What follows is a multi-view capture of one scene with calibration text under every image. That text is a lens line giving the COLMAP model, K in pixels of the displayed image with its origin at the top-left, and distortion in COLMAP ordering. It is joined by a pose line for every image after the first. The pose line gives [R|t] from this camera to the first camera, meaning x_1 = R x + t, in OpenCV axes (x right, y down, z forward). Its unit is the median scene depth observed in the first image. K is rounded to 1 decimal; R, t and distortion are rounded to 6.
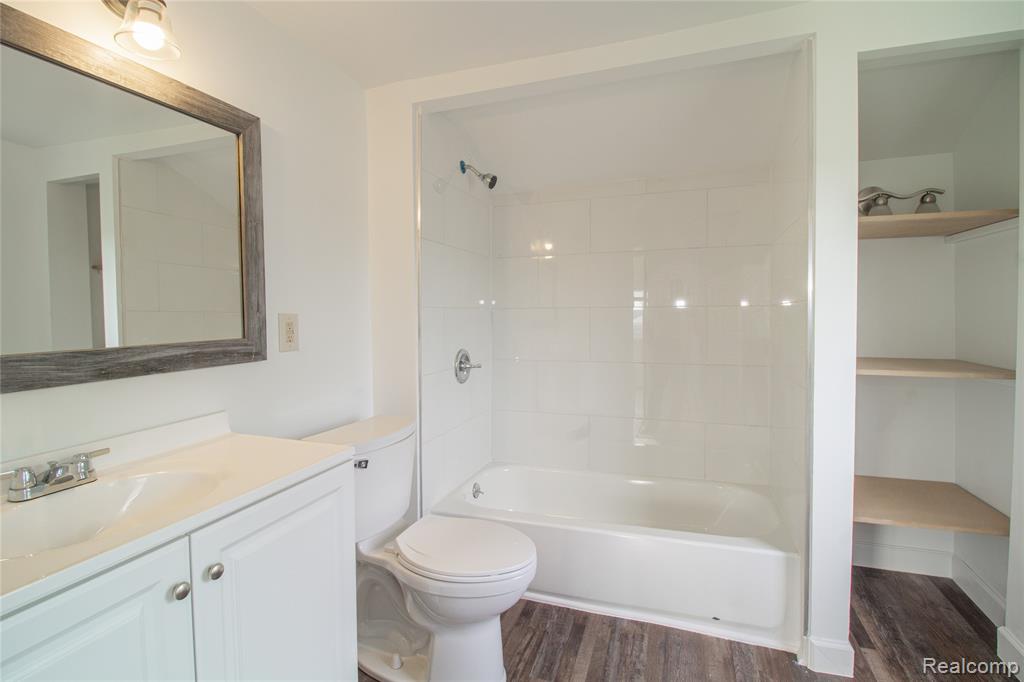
lens RADIAL K [[472.5, 0, 506.6], [0, 472.5, 326.6], [0, 0, 1]] dist [-0.000929, -0.012992]
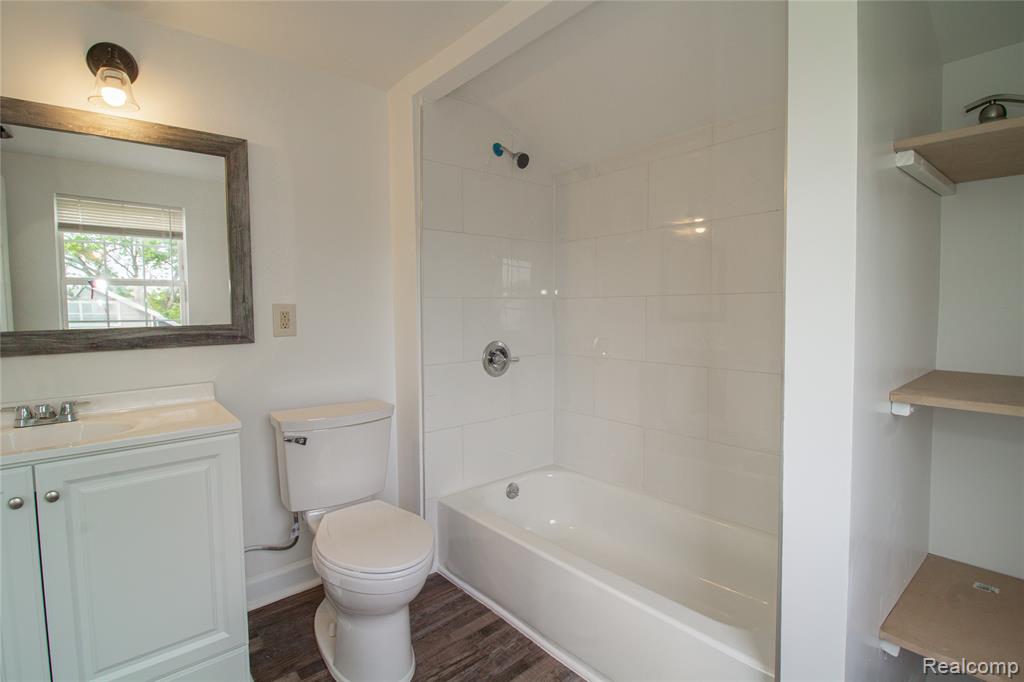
lens RADIAL K [[472.5, 0, 506.6], [0, 472.5, 326.6], [0, 0, 1]] dist [-0.000929, -0.012992]
pose [[0.867230, 0.015830, -0.497657, 0.664220], [-0.009166, 0.999833, 0.015831, 0.005237], [0.497824, -0.009168, 0.867230, 0.295700]]
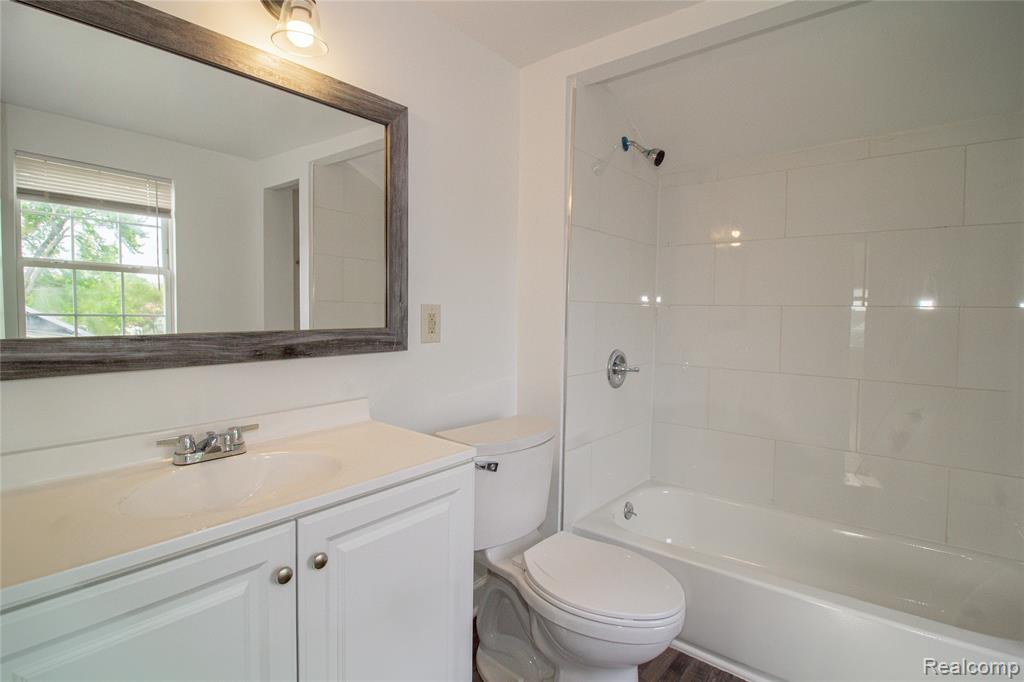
lens RADIAL K [[494.9, 0, 510.4], [0, 494.9, 326.9], [0, 0, 1]] dist [0.002443, -0.013364]
pose [[0.939198, 0.033857, -0.341703, 0.055397], [-0.032565, 0.999424, 0.009520, 0.004714], [0.341829, 0.002187, 0.939760, 0.092989]]
